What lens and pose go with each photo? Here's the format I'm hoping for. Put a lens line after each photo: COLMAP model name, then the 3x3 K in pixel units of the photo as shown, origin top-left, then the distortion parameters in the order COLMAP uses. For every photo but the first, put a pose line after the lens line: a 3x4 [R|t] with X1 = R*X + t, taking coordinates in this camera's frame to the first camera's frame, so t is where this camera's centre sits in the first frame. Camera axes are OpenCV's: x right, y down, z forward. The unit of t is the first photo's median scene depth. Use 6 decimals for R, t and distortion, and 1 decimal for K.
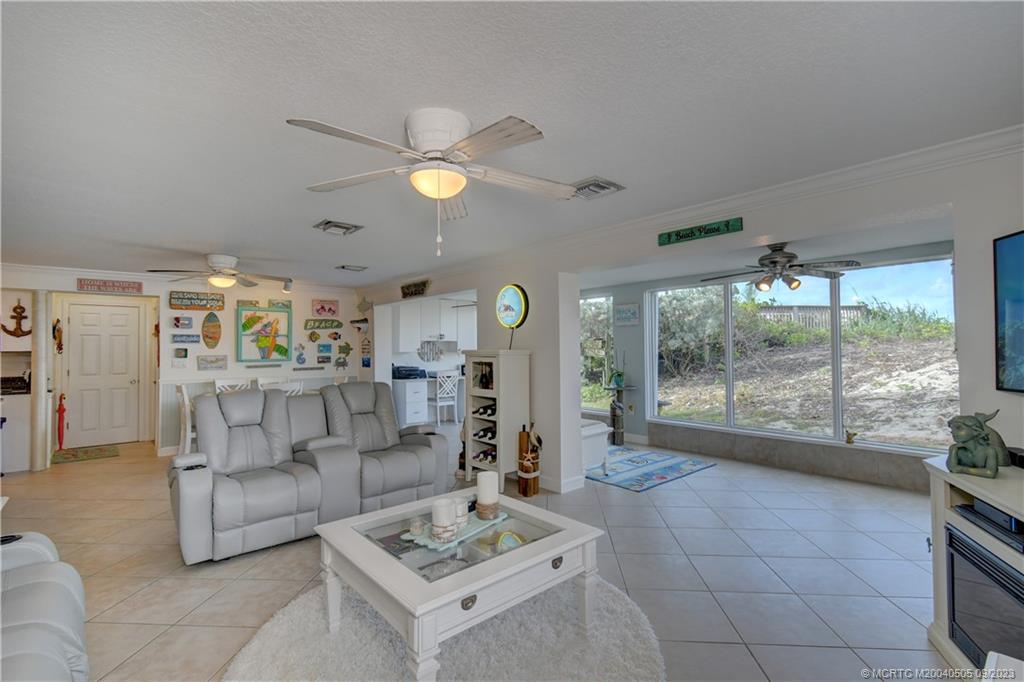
lens RADIAL K [[469.5, 0, 516.0], [0, 469.5, 343.9], [0, 0, 1]] dist [0.004492, -0.001248]
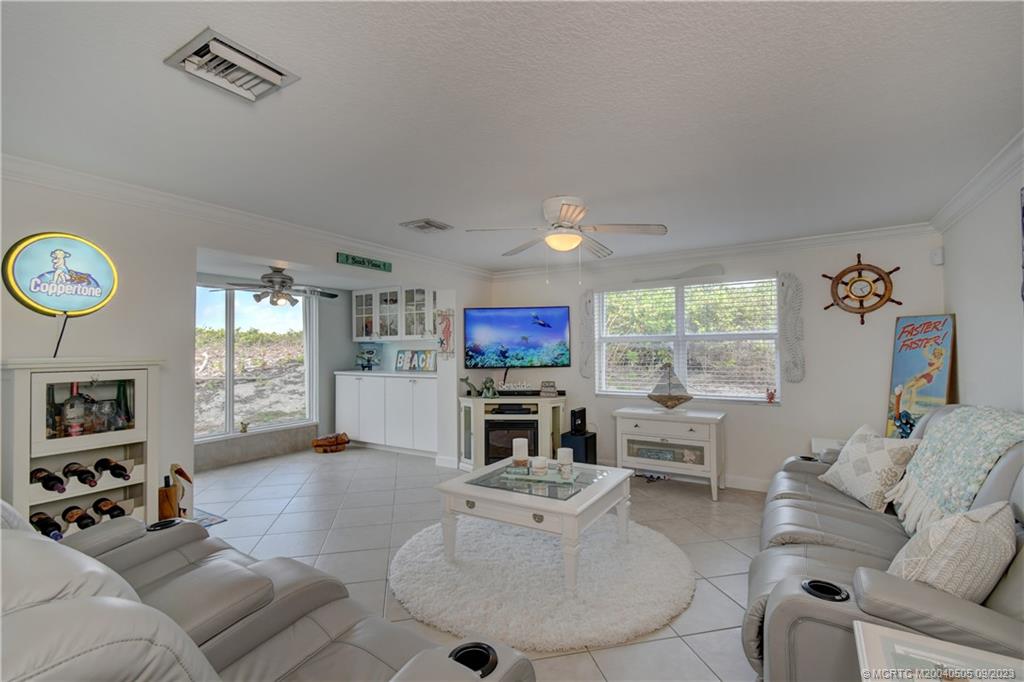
lens RADIAL K [[469.5, 0, 520.5], [0, 469.5, 337.8], [0, 0, 1]] dist [0.004492, -0.001248]
pose [[-0.301353, 0.033201, 0.952934, -0.478290], [0.003025, 0.999422, -0.033864, 0.006832], [-0.953508, -0.007323, -0.301279, 0.484306]]
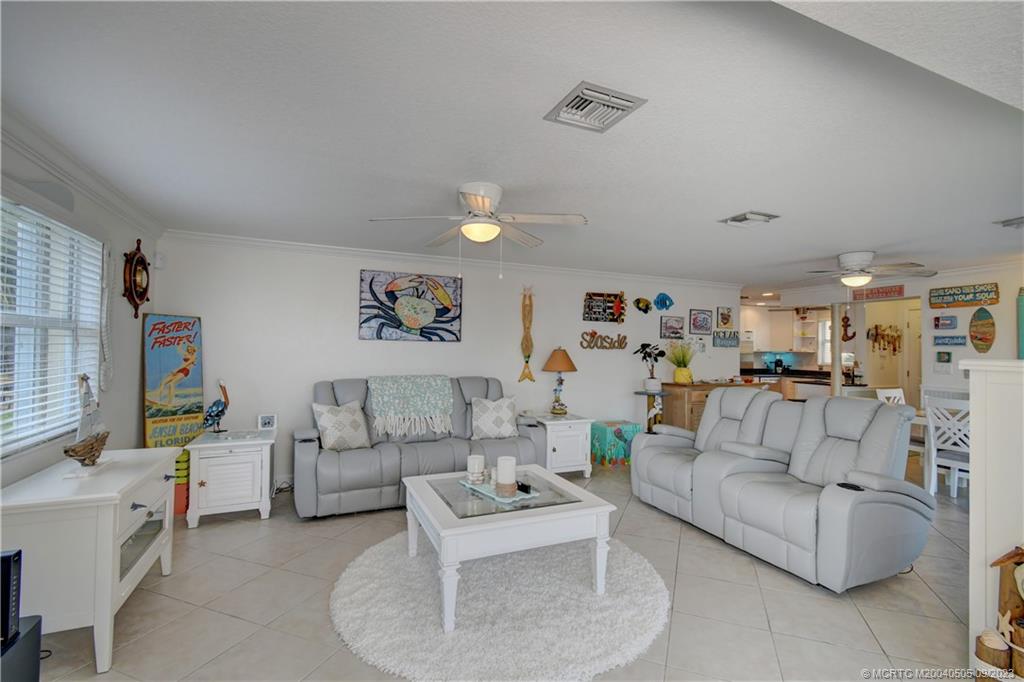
lens RADIAL K [[469.5, 0, 512.9], [0, 469.5, 338.8], [0, 0, 1]] dist [0.004492, -0.001248]
pose [[-0.315742, -0.015741, -0.948715, 0.355260], [-0.003333, 0.999875, -0.015480, 0.001040], [0.948839, -0.001726, -0.315755, 0.470589]]
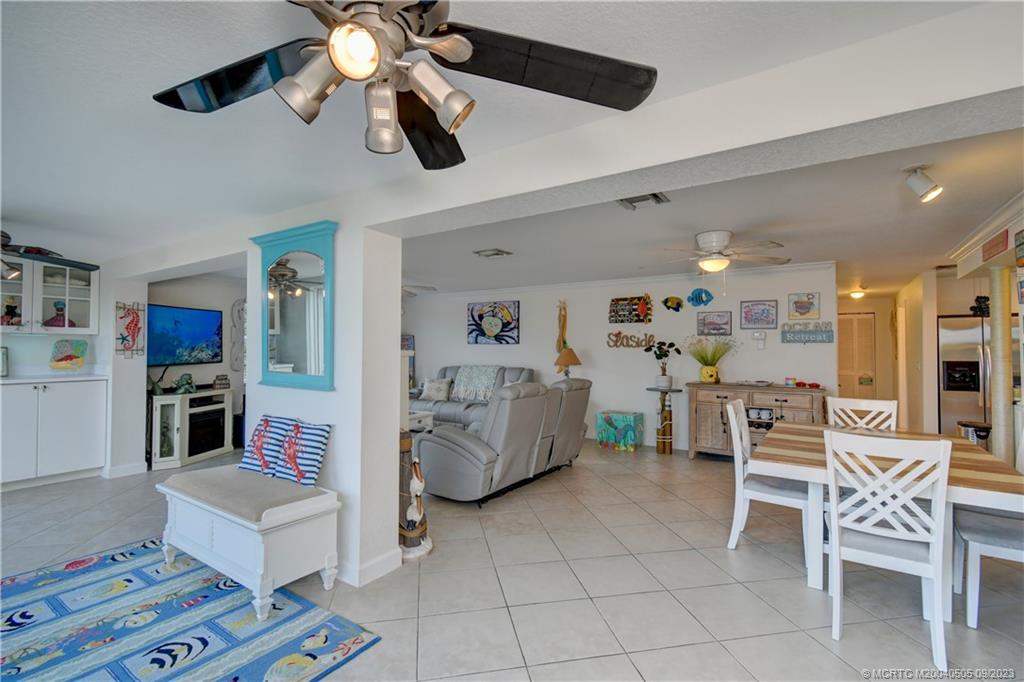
lens RADIAL K [[469.5, 0, 517.3], [0, 469.5, 337.2], [0, 0, 1]] dist [0.004492, -0.001248]
pose [[-0.968441, 0.001397, -0.249238, -0.062041], [0.009004, 0.999528, -0.029385, 0.011723], [0.249079, -0.030702, -0.967996, 1.246069]]
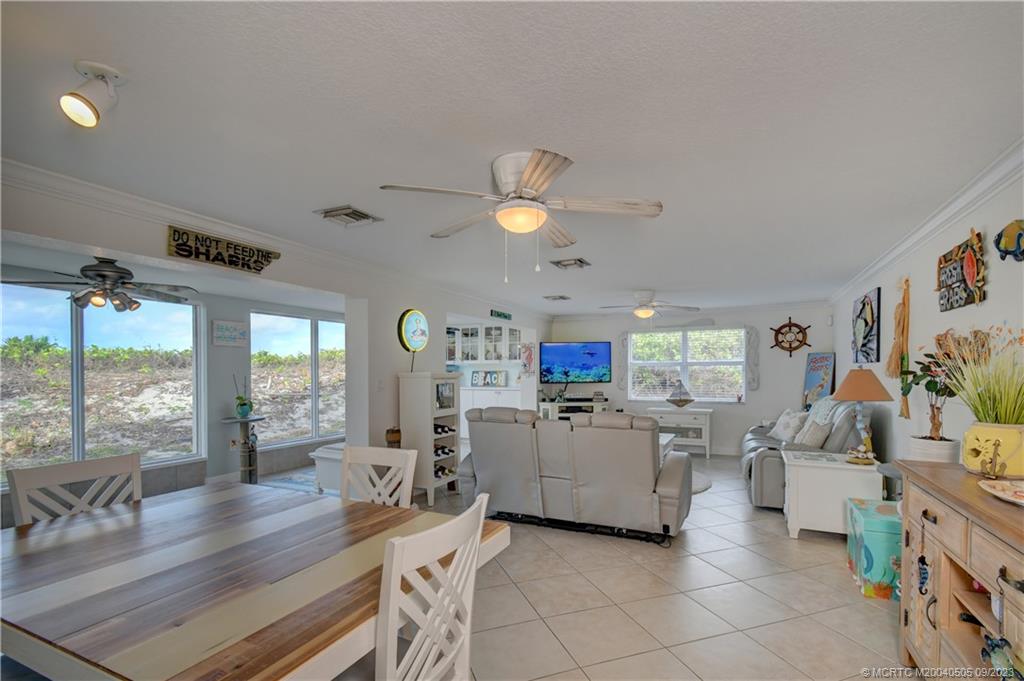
lens RADIAL K [[469.5, 0, 531.7], [0, 469.5, 379.4], [0, 0, 1]] dist [0.004492, -0.001248]
pose [[-0.406008, -0.005690, 0.913852, -0.766466], [-0.000954, 0.999983, 0.005802, 0.015372], [-0.913869, 0.001484, -0.406007, 0.847326]]
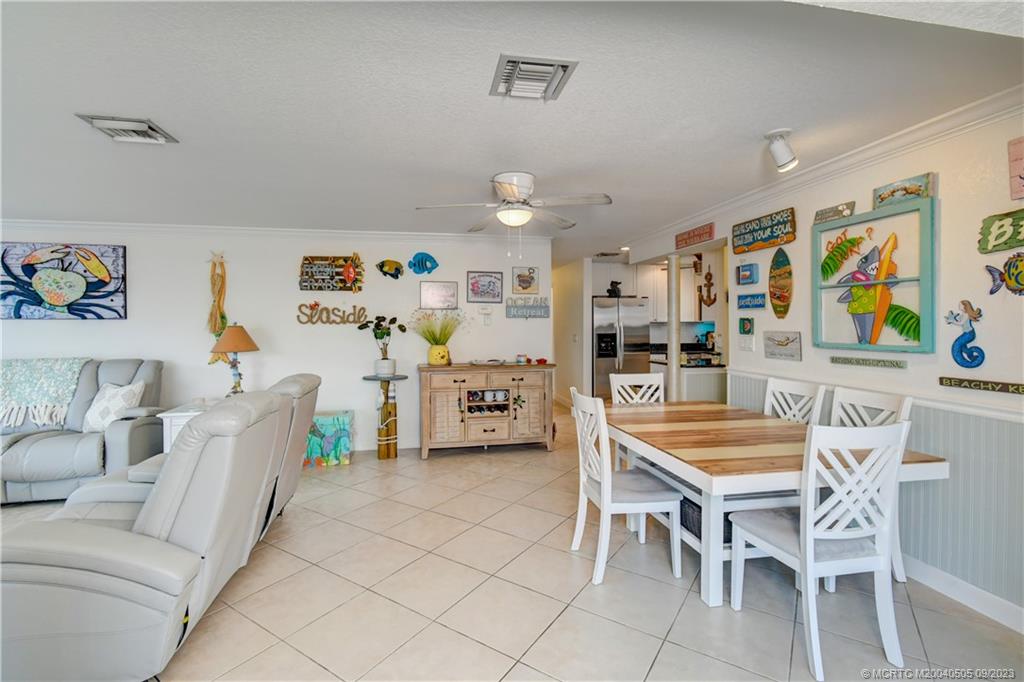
lens RADIAL K [[469.5, 0, 507.4], [0, 469.5, 331.1], [0, 0, 1]] dist [0.004492, -0.001248]
pose [[-0.505348, 0.025070, -0.862551, -0.042468], [0.017778, 0.999668, 0.018640, 0.008484], [0.862732, -0.005914, -0.505626, 0.958227]]
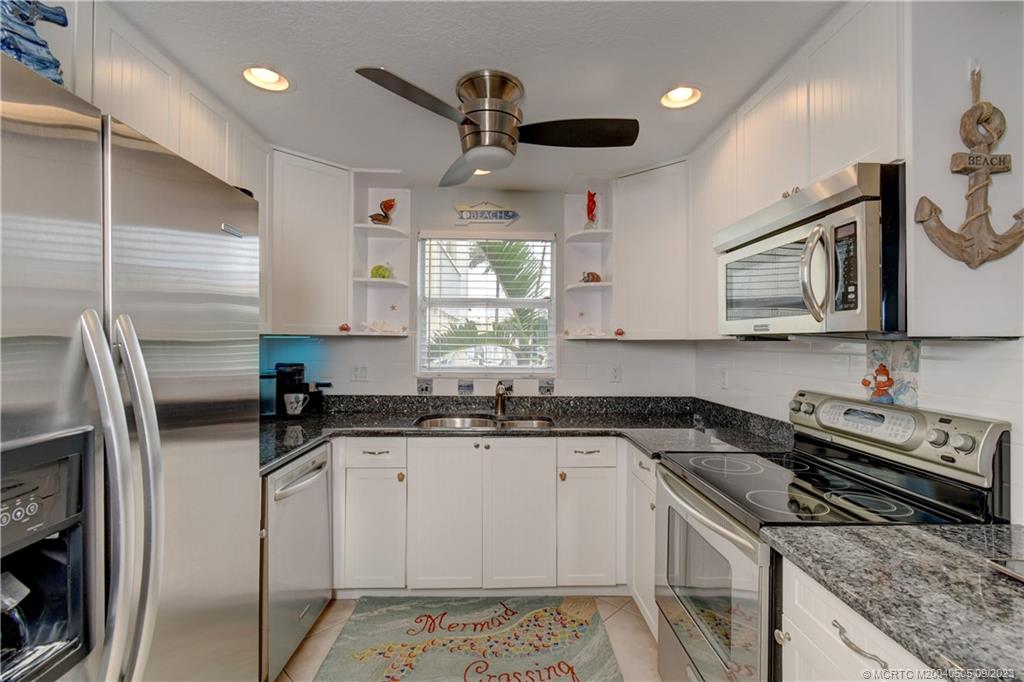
lens RADIAL K [[469.5, 0, 500.1], [0, 469.5, 341.3], [0, 0, 1]] dist [0.004492, -0.001248]
pose [[0.767088, 0.015816, -0.641347, -0.920463], [-0.009722, 0.999868, 0.013029, 0.015279], [0.641468, -0.003759, 0.767141, 0.607785]]
